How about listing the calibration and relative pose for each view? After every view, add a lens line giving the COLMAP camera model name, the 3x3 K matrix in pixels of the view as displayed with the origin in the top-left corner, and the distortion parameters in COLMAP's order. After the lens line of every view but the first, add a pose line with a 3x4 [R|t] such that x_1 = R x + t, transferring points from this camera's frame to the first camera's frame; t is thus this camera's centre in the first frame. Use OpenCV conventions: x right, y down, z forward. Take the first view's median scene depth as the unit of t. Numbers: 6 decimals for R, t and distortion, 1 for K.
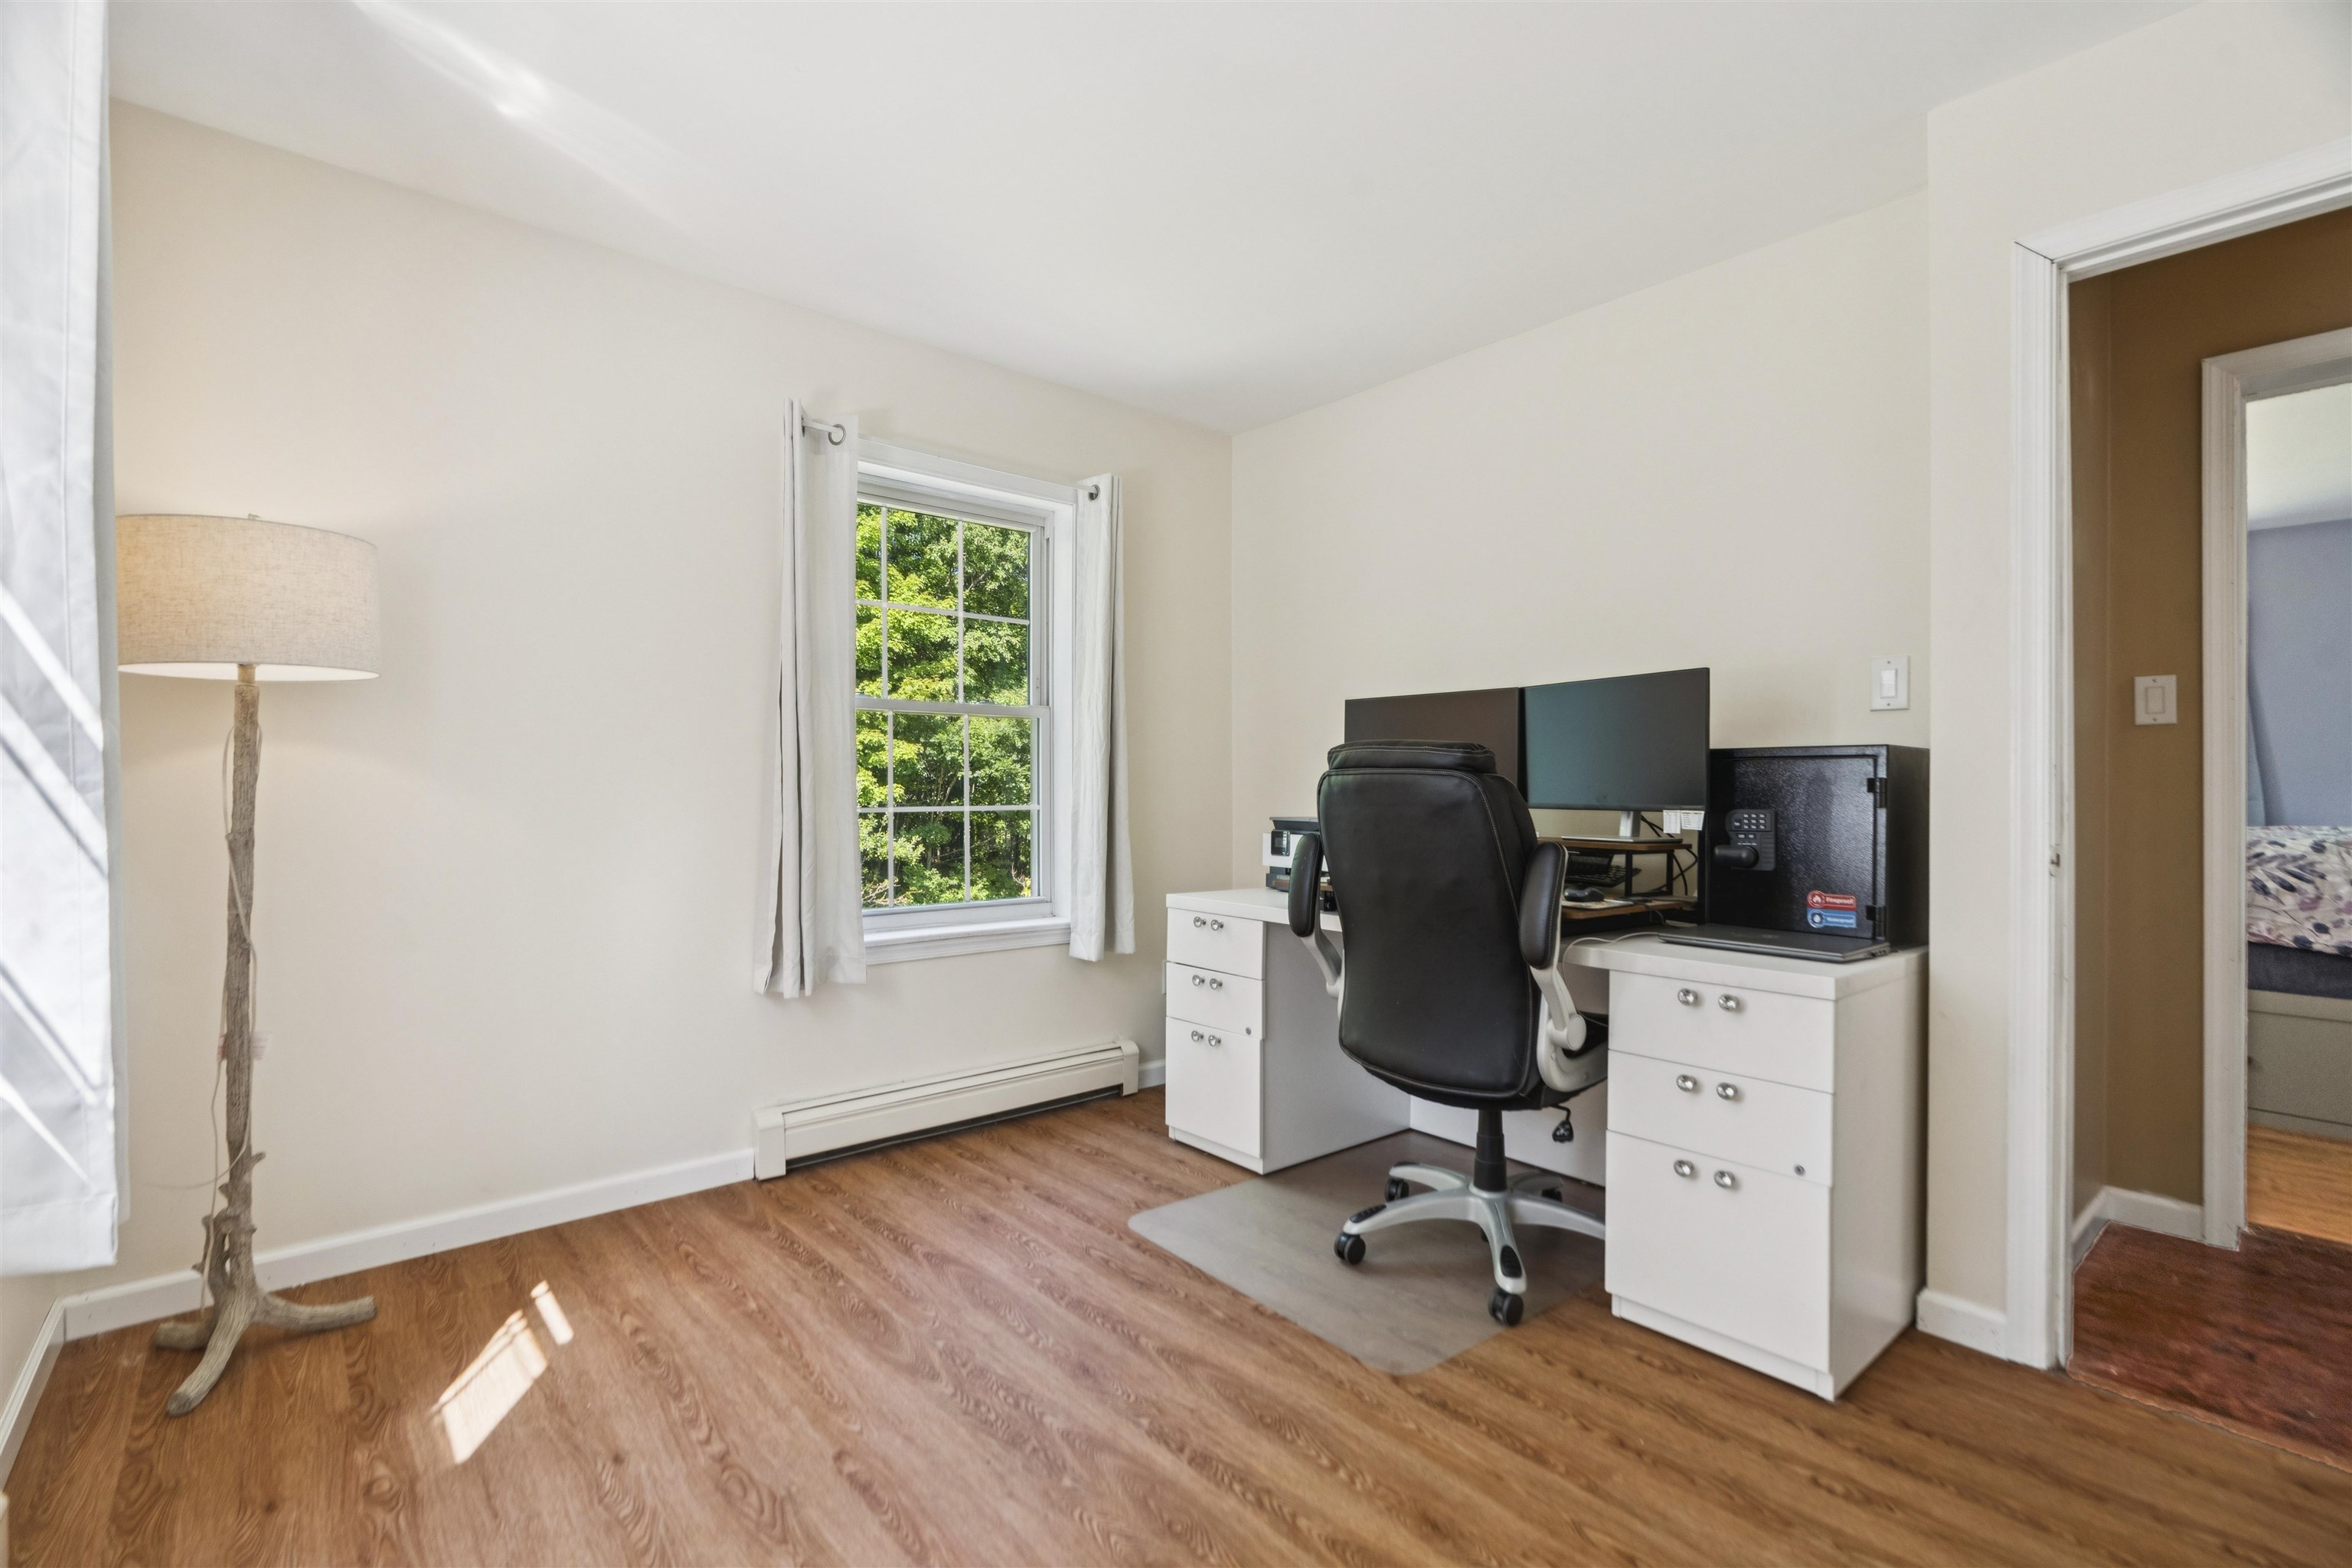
lens RADIAL K [[1057.4, 0, 1175.1], [0, 1057.4, 788.0], [0, 0, 1]] dist [-0.005712, 0.002627]
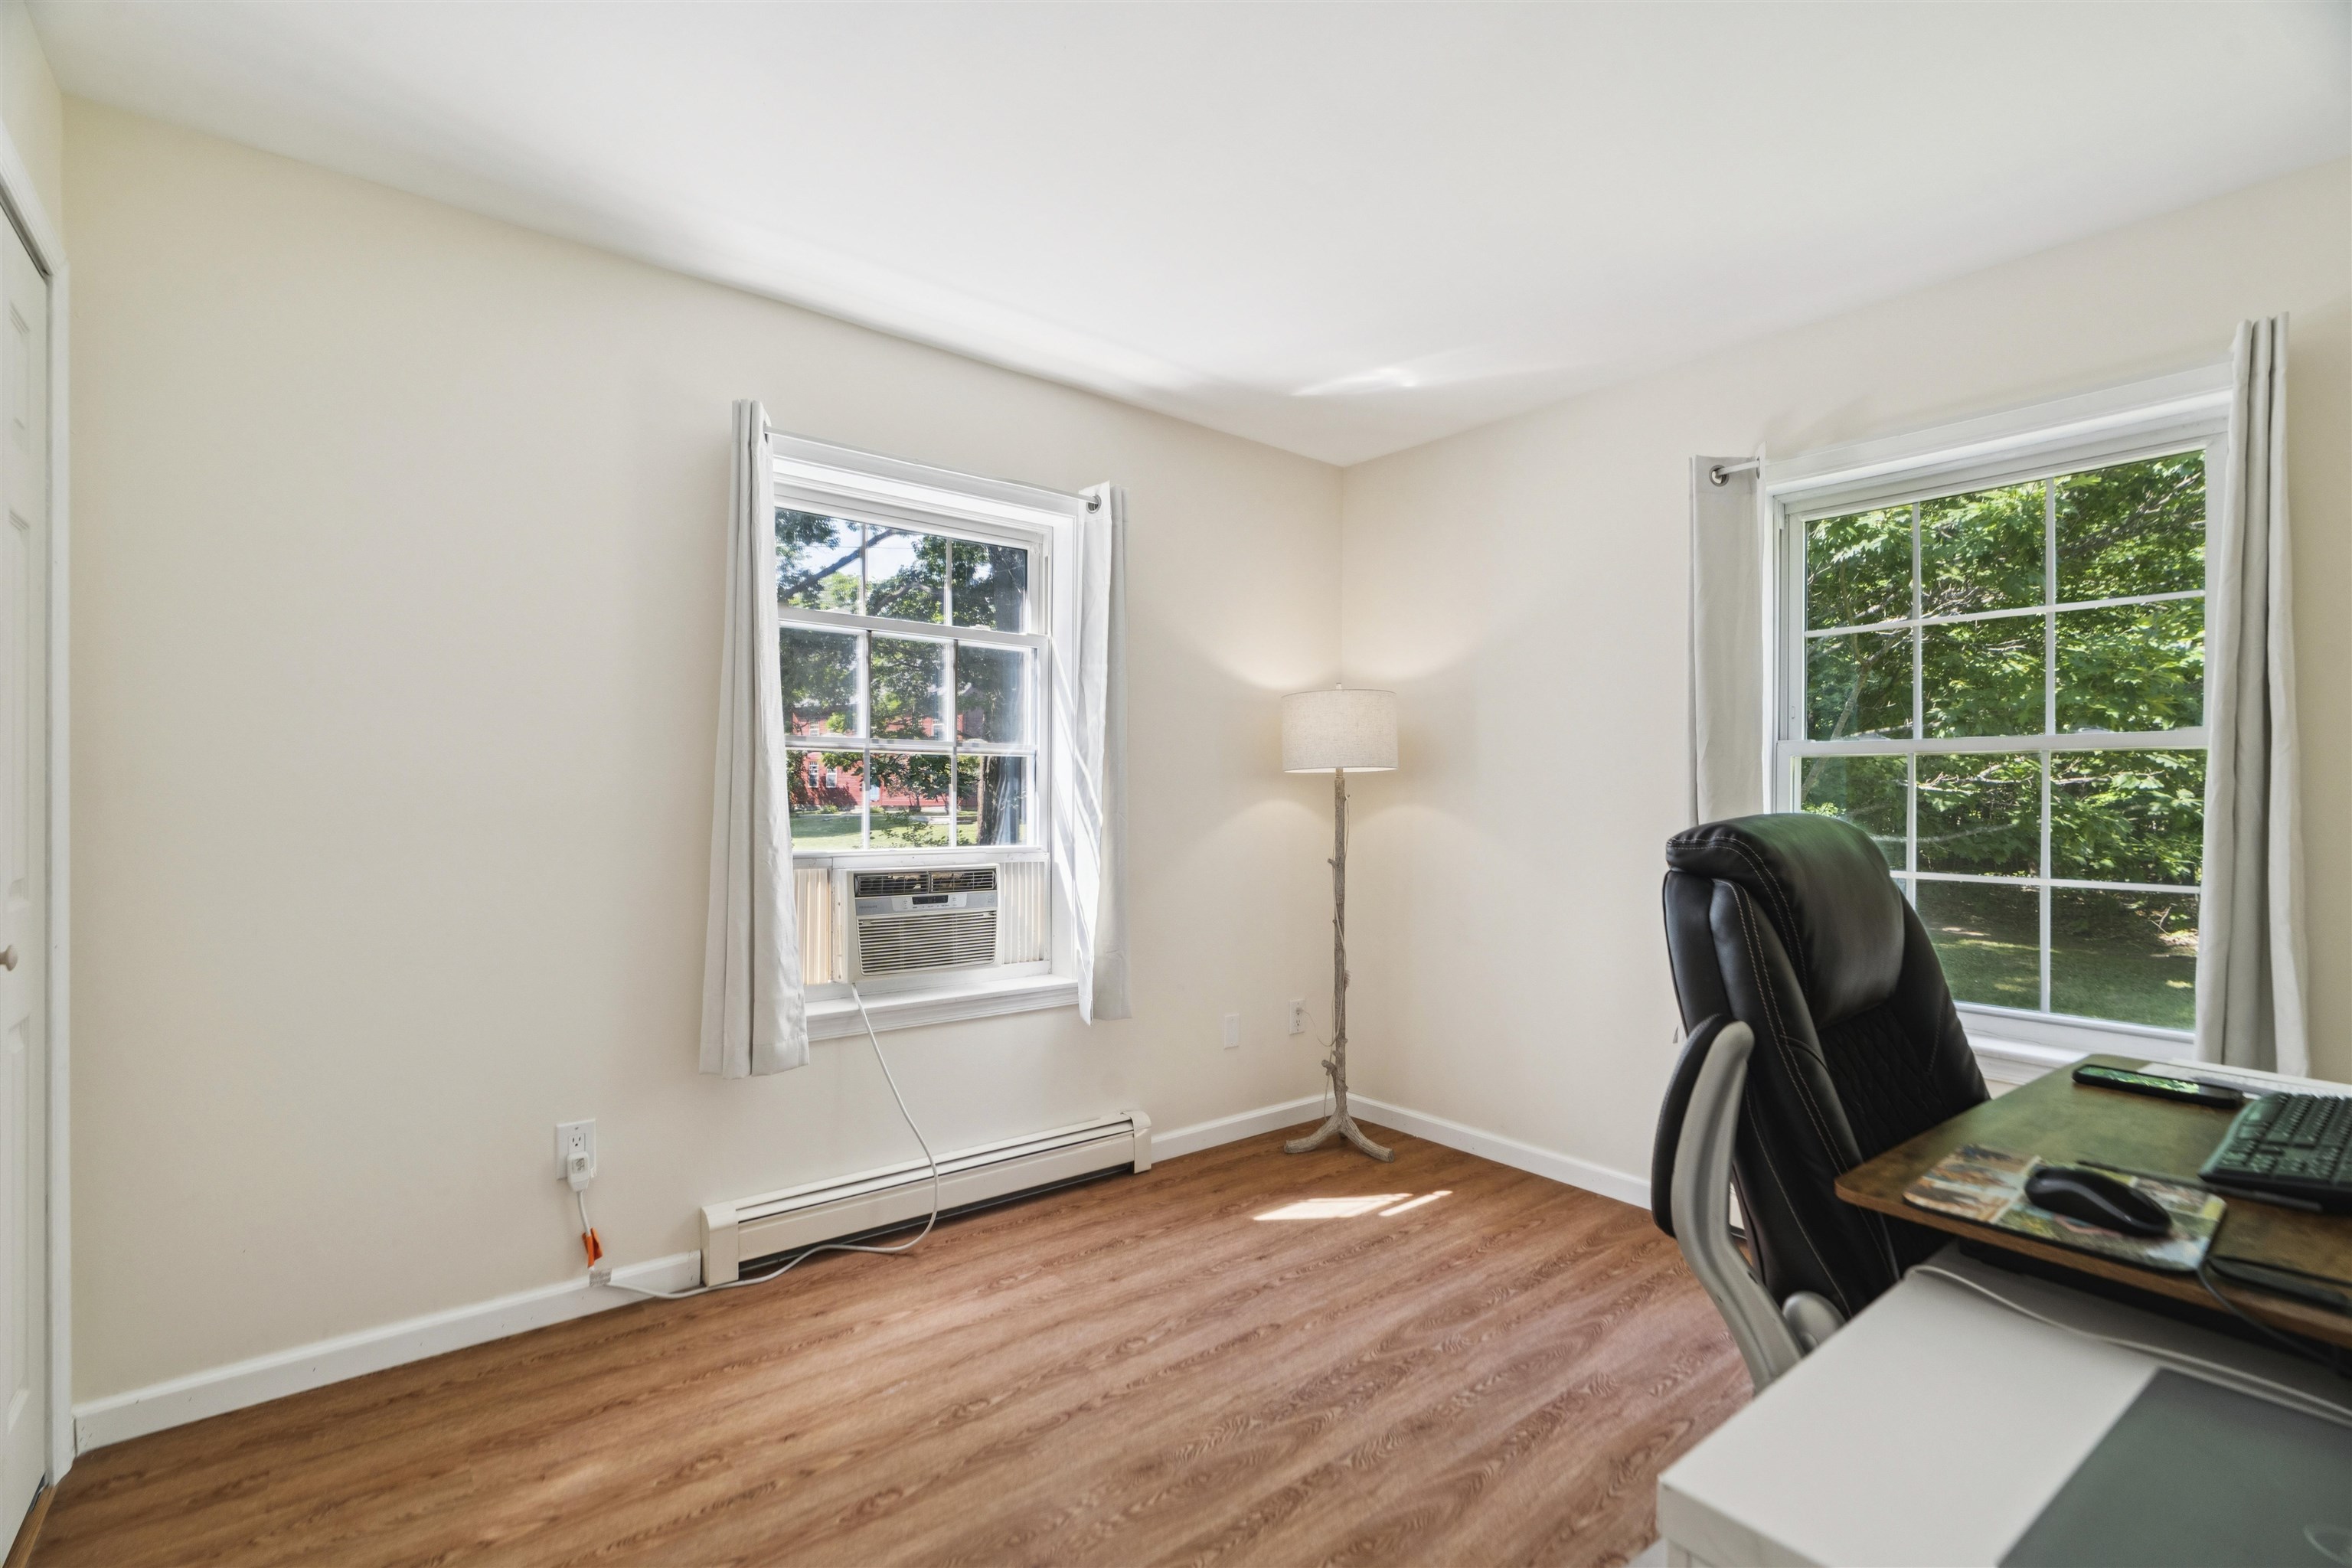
lens RADIAL K [[1057.4, 0, 1174.2], [0, 1057.4, 793.7], [0, 0, 1]] dist [-0.005712, 0.002627]
pose [[-0.023896, 0.002017, -0.999712, 0.883912], [-0.002705, 0.999994, 0.002082, -0.067103], [0.999711, 0.002754, -0.023890, 0.719736]]
